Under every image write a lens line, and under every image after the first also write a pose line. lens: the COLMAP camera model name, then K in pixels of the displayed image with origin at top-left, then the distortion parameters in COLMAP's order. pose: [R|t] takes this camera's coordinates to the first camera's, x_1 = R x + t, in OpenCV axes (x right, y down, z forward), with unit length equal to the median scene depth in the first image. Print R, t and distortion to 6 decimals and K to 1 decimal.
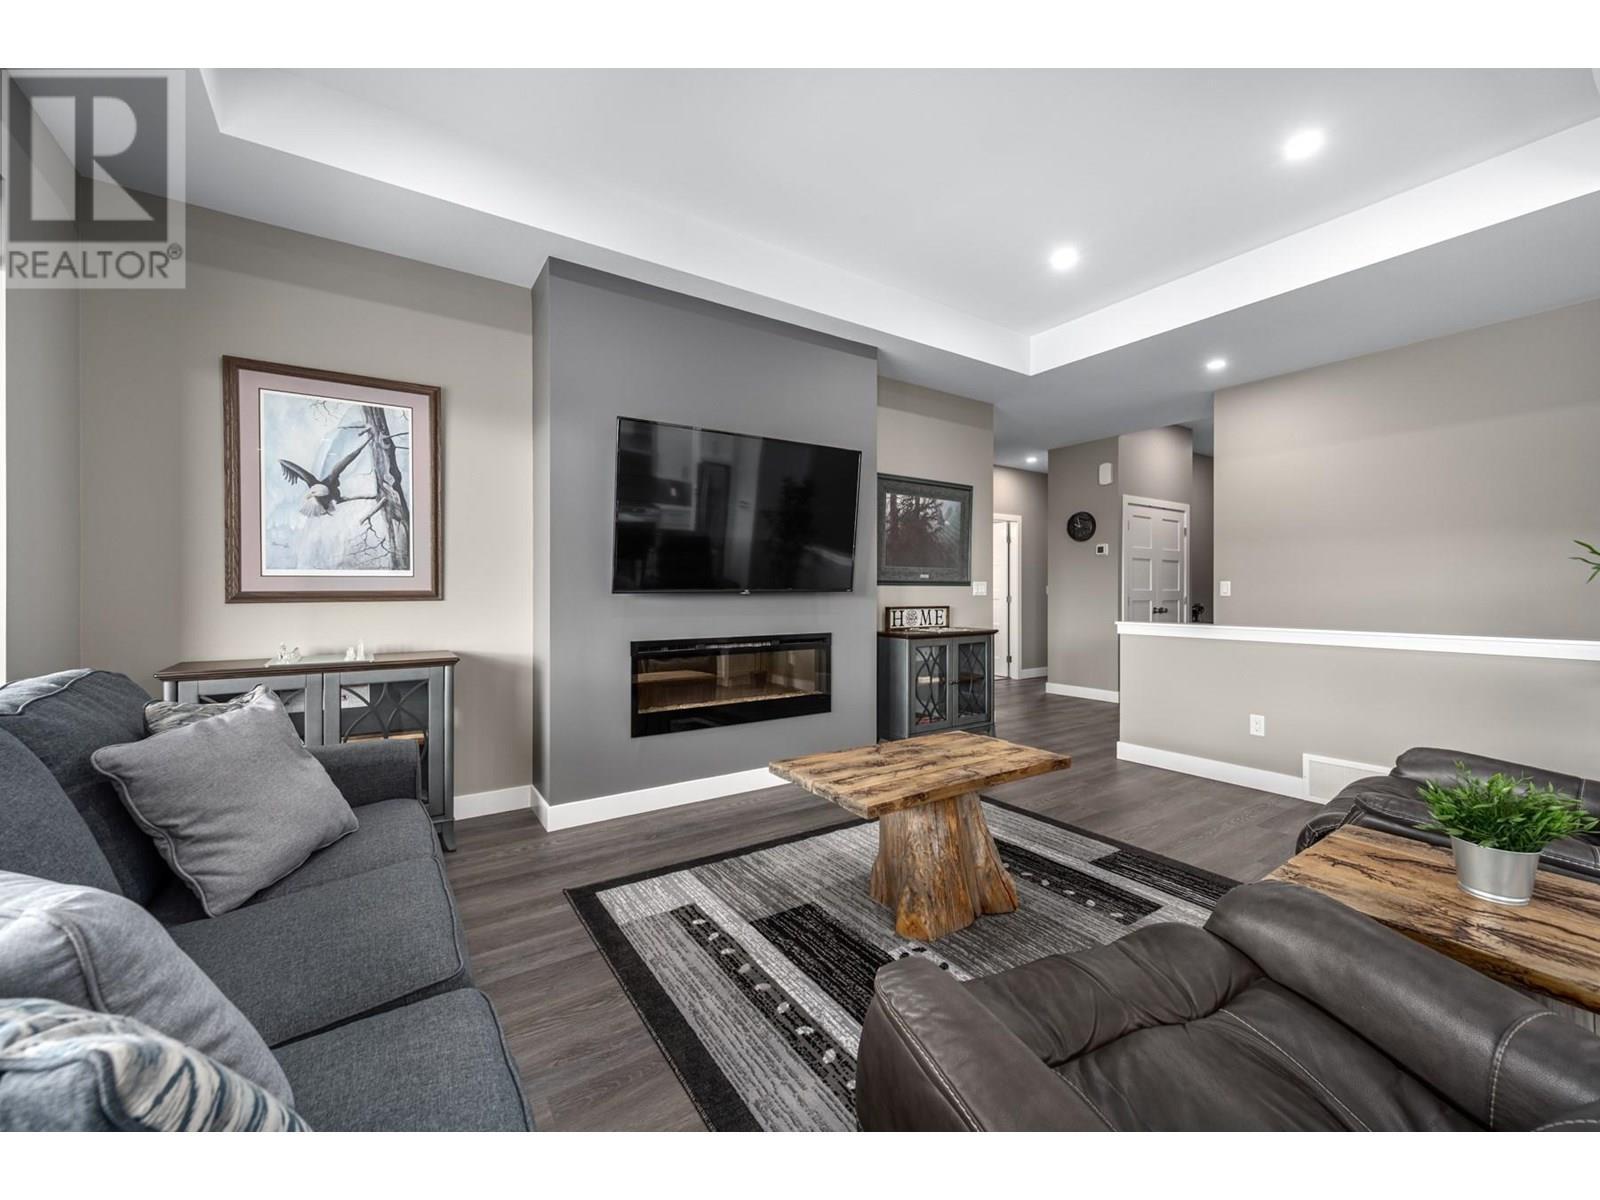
lens RADIAL K [[638.0, 0, 800.0], [0, 638.0, 600.0], [0, 0, 1]] dist [-0.001038, -0.000032]
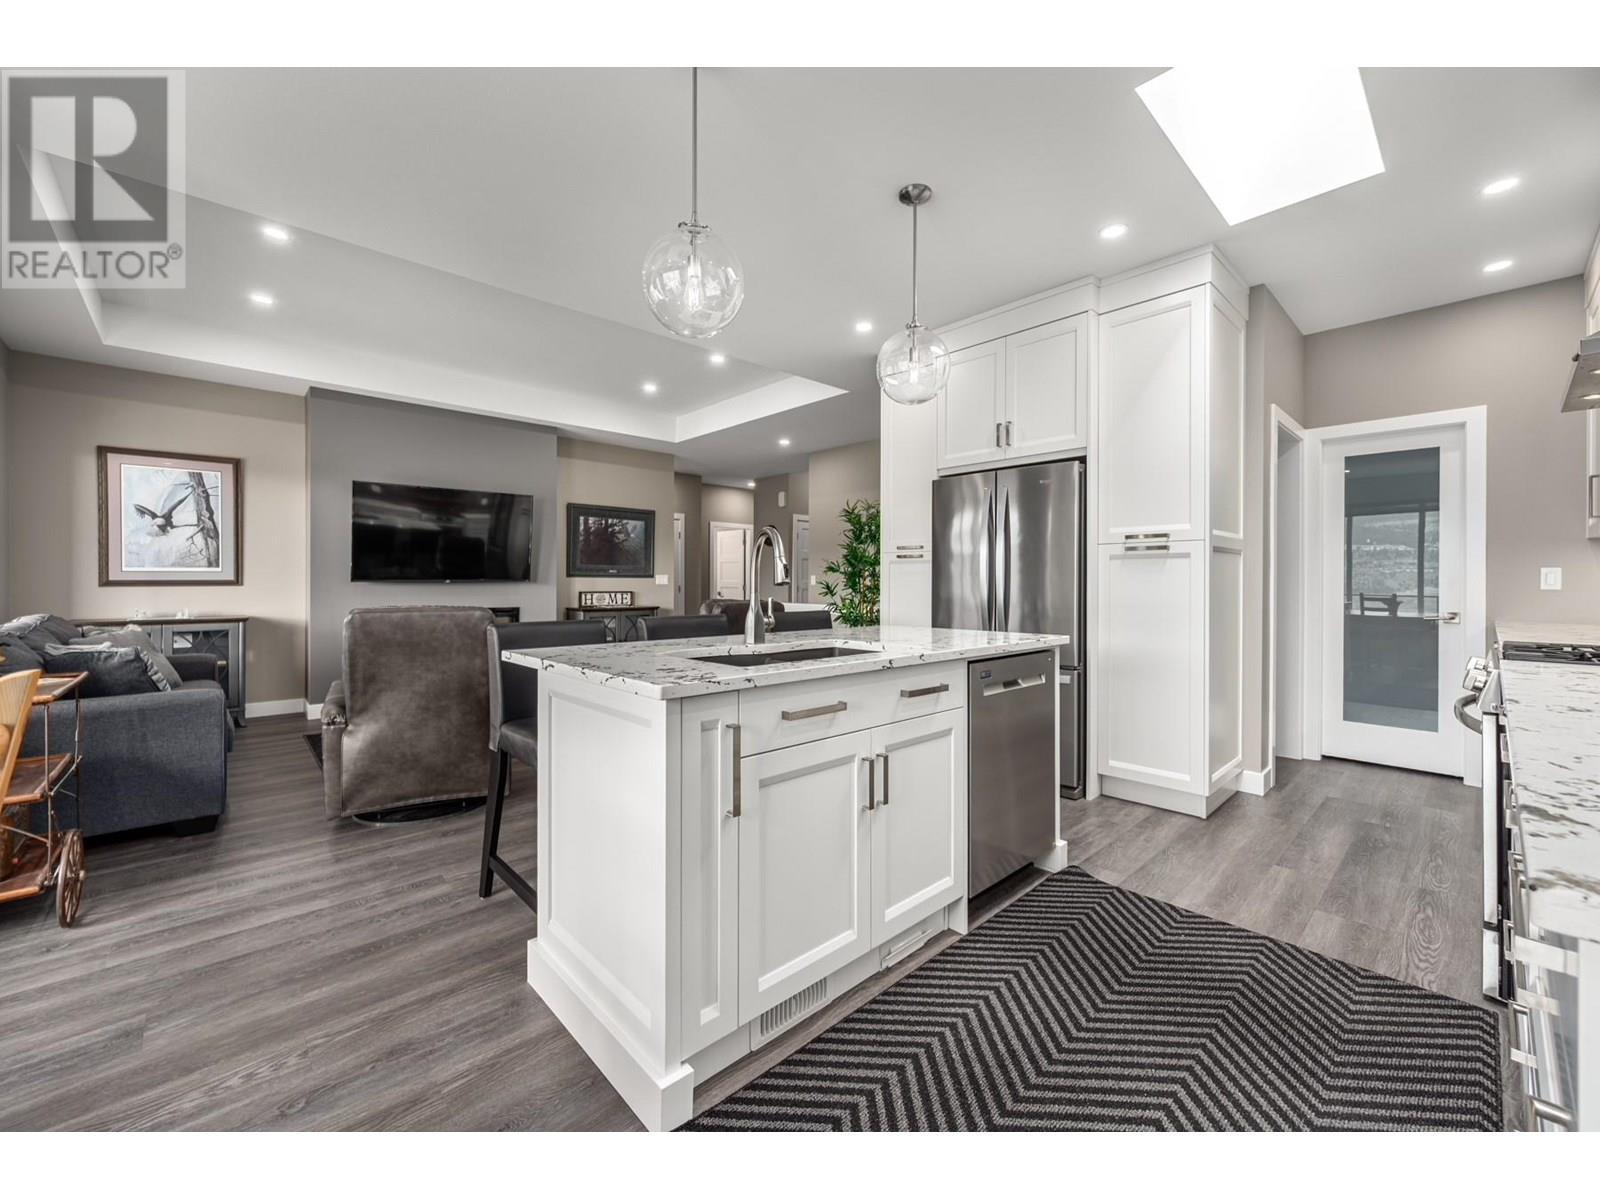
lens RADIAL K [[639.8, 0, 795.9], [0, 639.8, 590.0], [0, 0, 1]] dist [-0.001668, 0.000173]
pose [[0.990013, -0.001866, 0.140965, 0.668264], [0.002564, 0.999985, -0.004769, 0.024623], [-0.140954, 0.005083, 0.990003, -0.899954]]
